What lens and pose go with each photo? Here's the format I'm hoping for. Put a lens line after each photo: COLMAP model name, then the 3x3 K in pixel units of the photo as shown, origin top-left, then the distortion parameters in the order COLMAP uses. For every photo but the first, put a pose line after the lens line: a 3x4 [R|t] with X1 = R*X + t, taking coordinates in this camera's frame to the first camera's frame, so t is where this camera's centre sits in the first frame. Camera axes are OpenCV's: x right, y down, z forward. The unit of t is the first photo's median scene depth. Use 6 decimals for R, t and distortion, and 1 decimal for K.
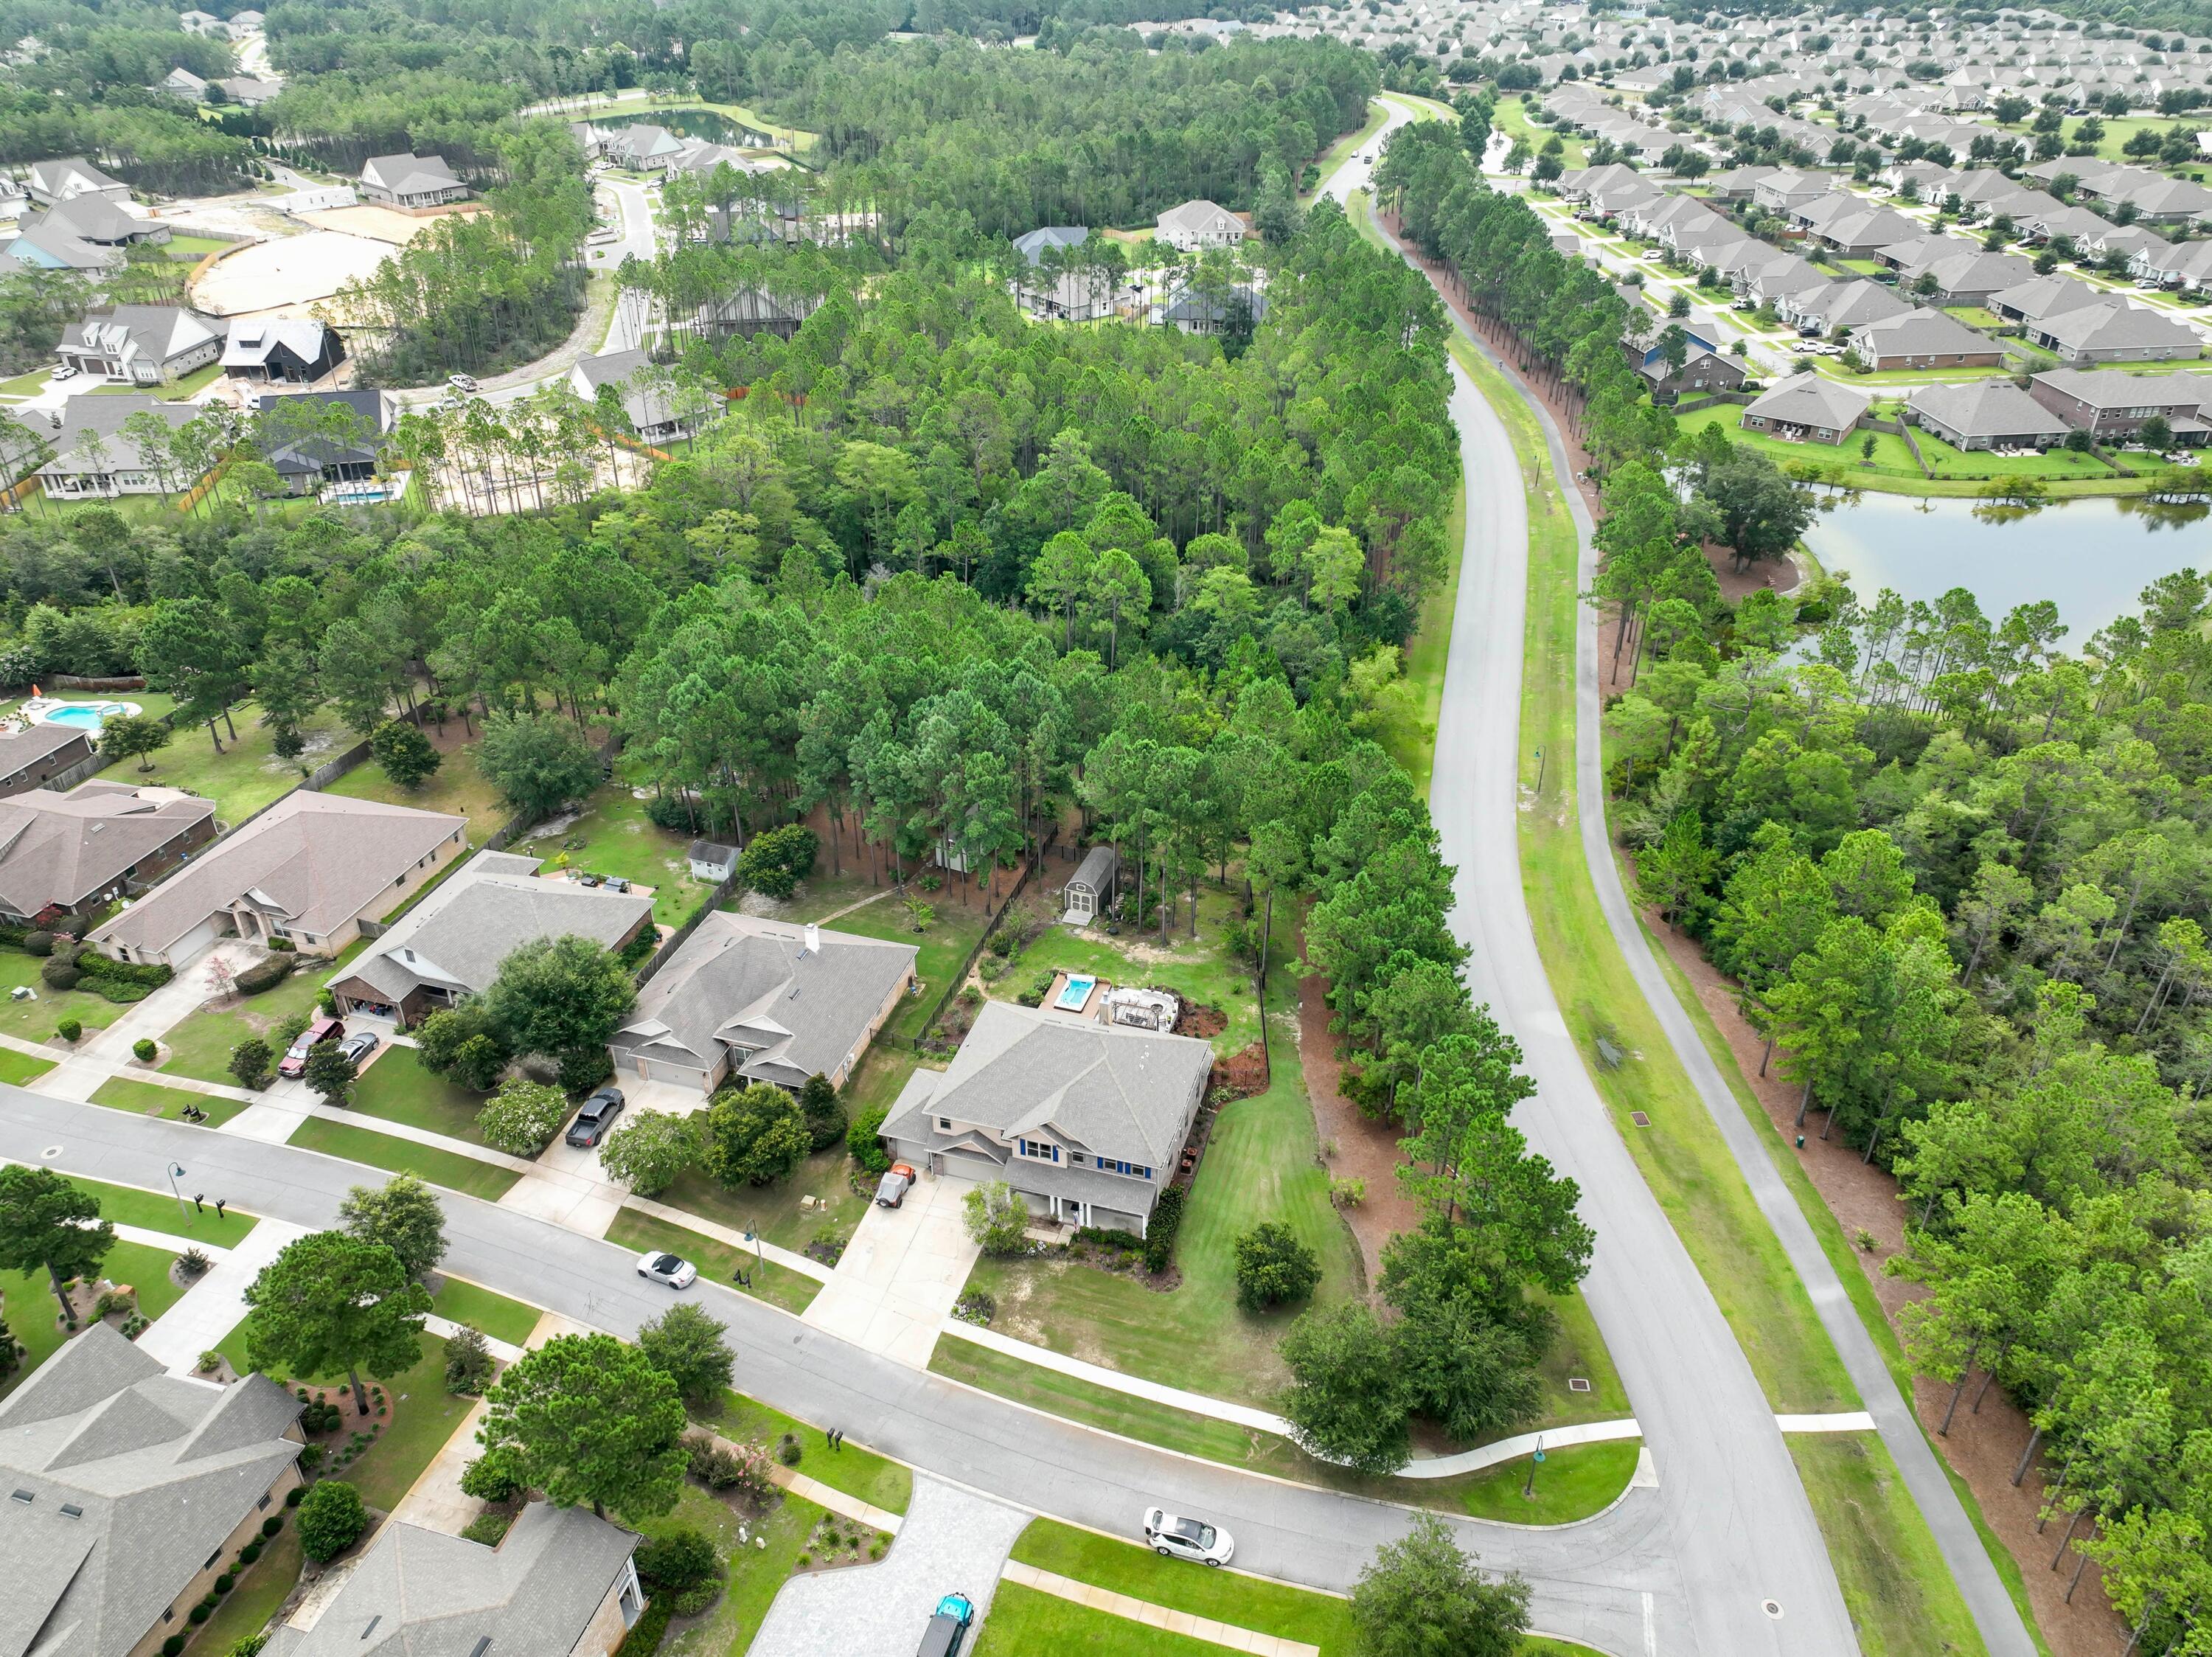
lens RADIAL K [[1688.4, 0, 1102.6], [0, 1688.4, 813.0], [0, 0, 1]] dist [-0.001519, 0.018926]
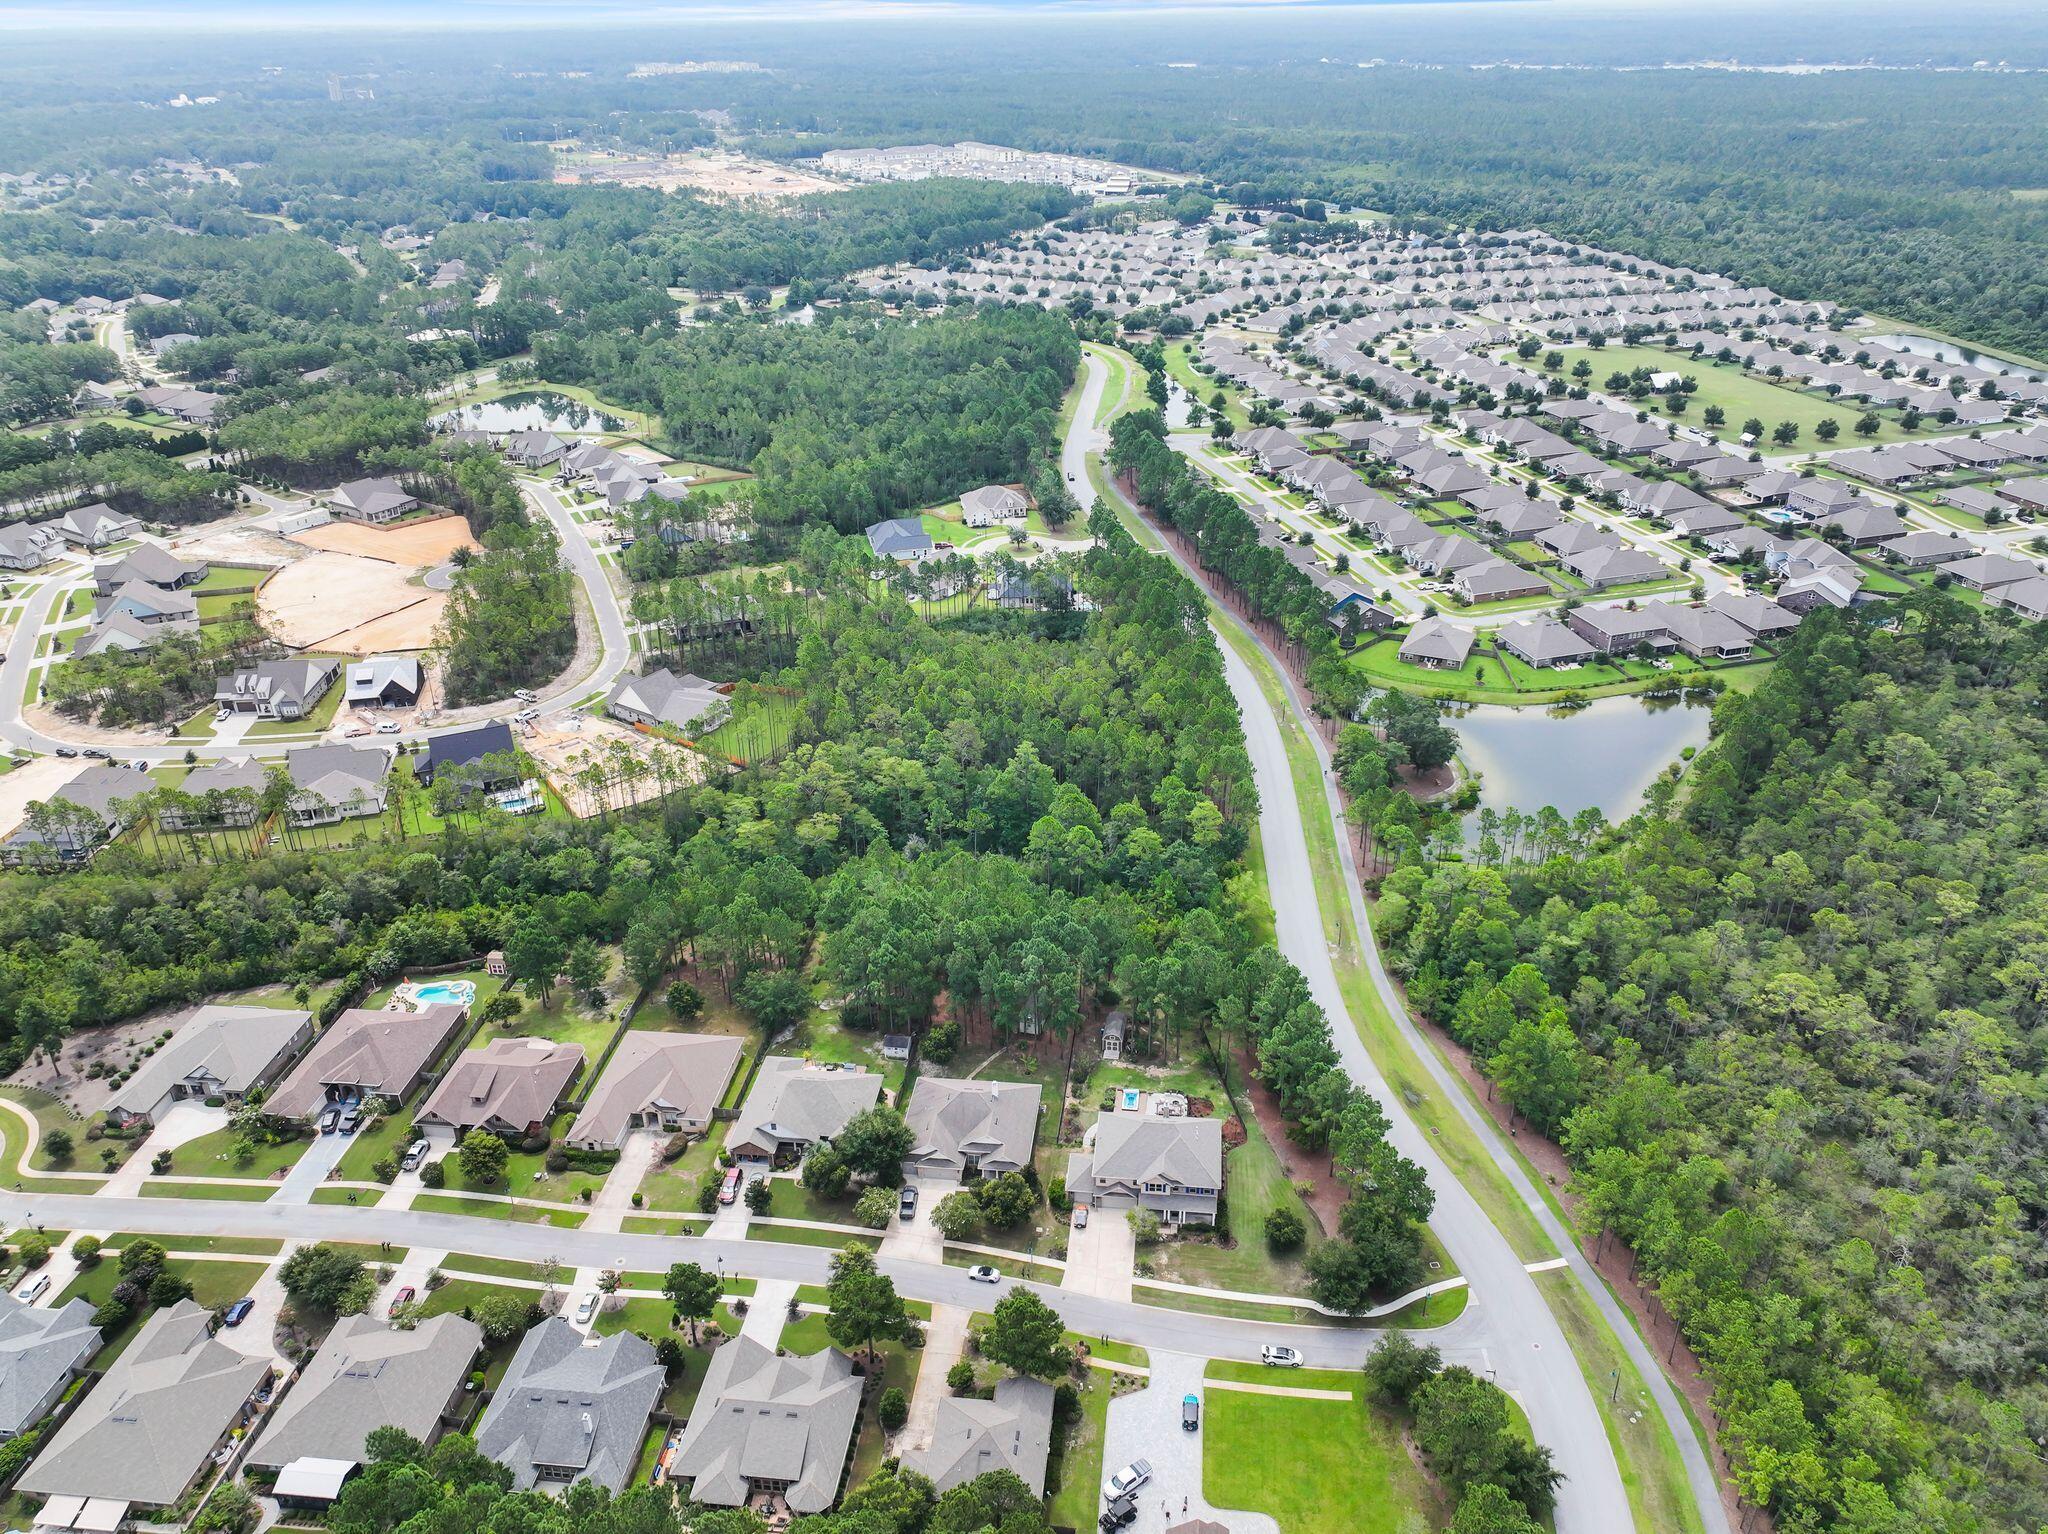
lens RADIAL K [[1563.1, 0, 1009.3], [0, 1563.1, 758.6], [0, 0, 1]] dist [-0.001519, 0.018926]
pose [[0.985559, -0.097545, 0.138410, -0.406044], [0.105950, 0.992866, -0.054698, -0.216130], [-0.132087, 0.068572, 0.988863, -0.818003]]
